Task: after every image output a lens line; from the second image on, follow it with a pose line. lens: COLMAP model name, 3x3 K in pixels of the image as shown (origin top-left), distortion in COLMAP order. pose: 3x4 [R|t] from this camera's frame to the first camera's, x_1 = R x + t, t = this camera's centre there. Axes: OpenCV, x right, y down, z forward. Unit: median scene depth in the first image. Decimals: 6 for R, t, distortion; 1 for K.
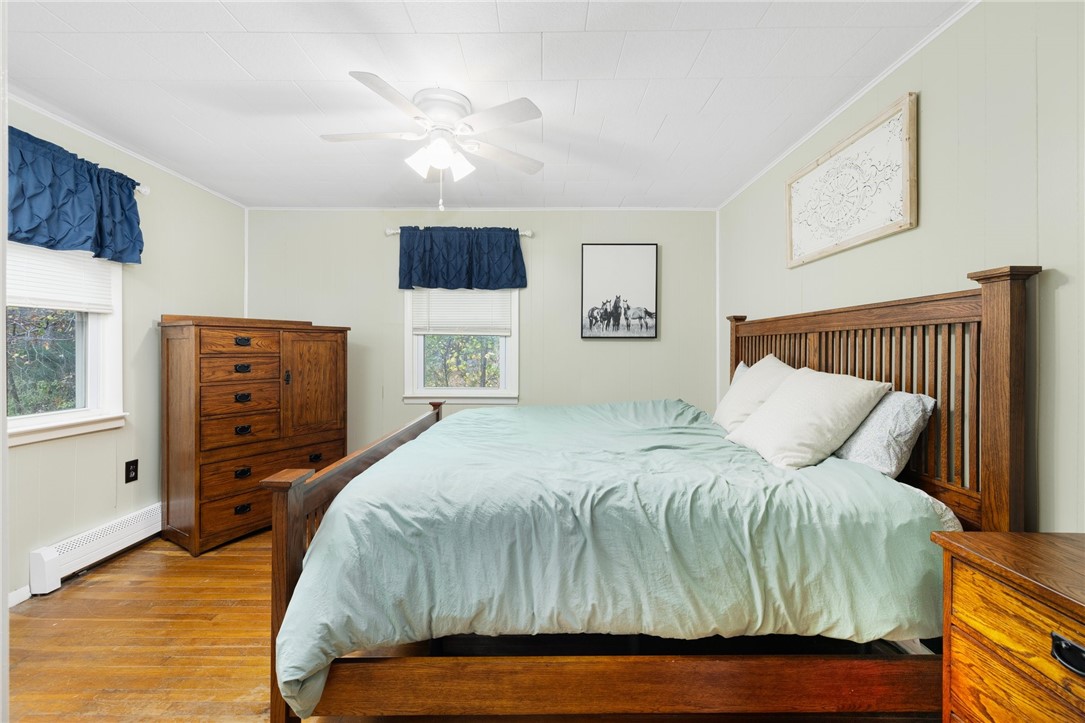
lens RADIAL K [[466.6, 0, 537.6], [0, 466.6, 350.0], [0, 0, 1]] dist [0.001764, -0.000231]
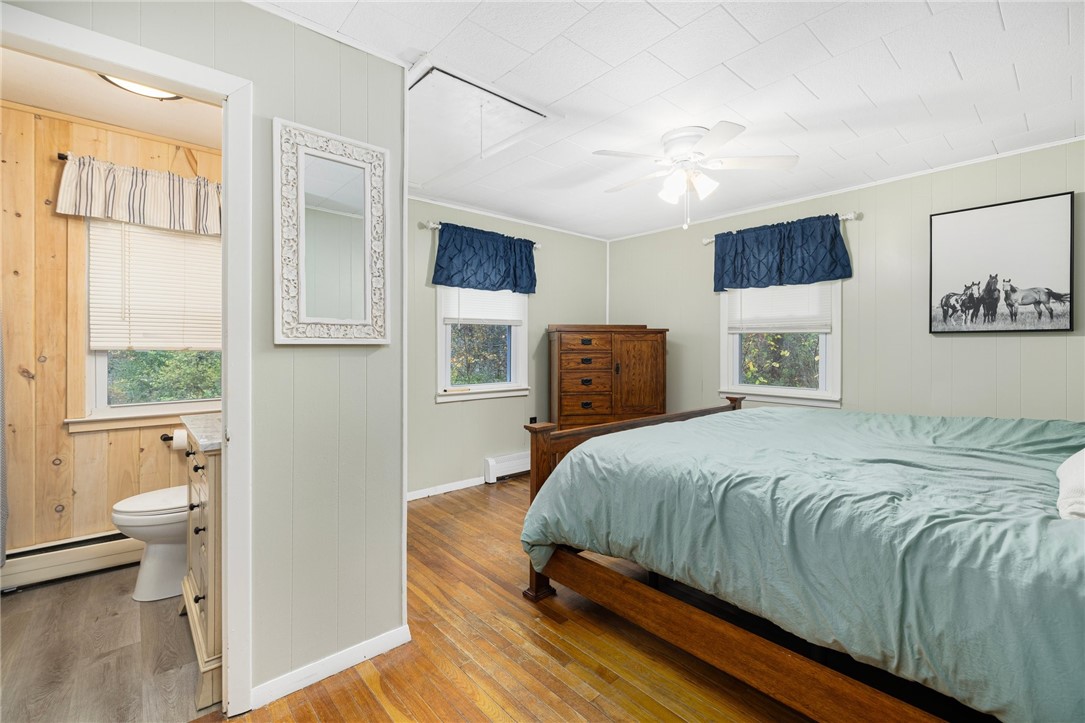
lens RADIAL K [[466.6, 0, 537.8], [0, 466.6, 346.6], [0, 0, 1]] dist [0.001764, -0.000231]
pose [[0.661303, -0.000932, -0.750118, 0.280115], [-0.001265, 0.999996, -0.002357, -0.000068], [0.750118, 0.002508, 0.661299, -0.033440]]
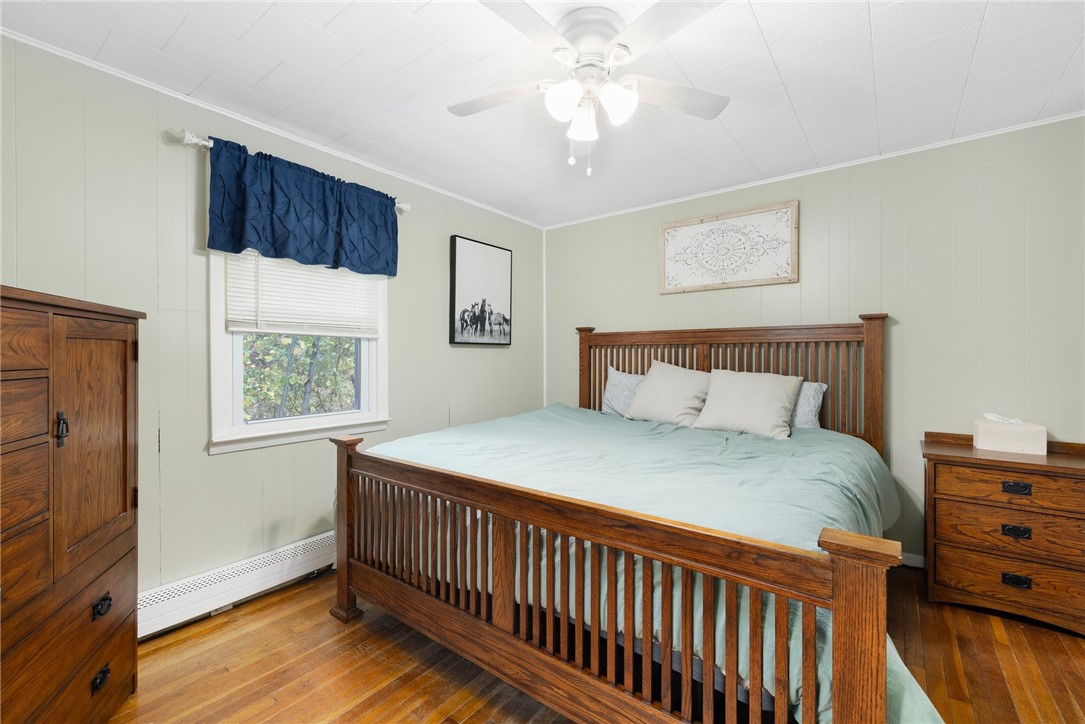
lens RADIAL K [[466.6, 0, 535.3], [0, 466.6, 356.3], [0, 0, 1]] dist [0.001764, -0.000231]
pose [[0.597218, -0.002799, 0.802074, -0.573482], [0.003417, 0.999994, 0.000945, -0.002469], [-0.802072, 0.002177, 0.597224, 0.406319]]
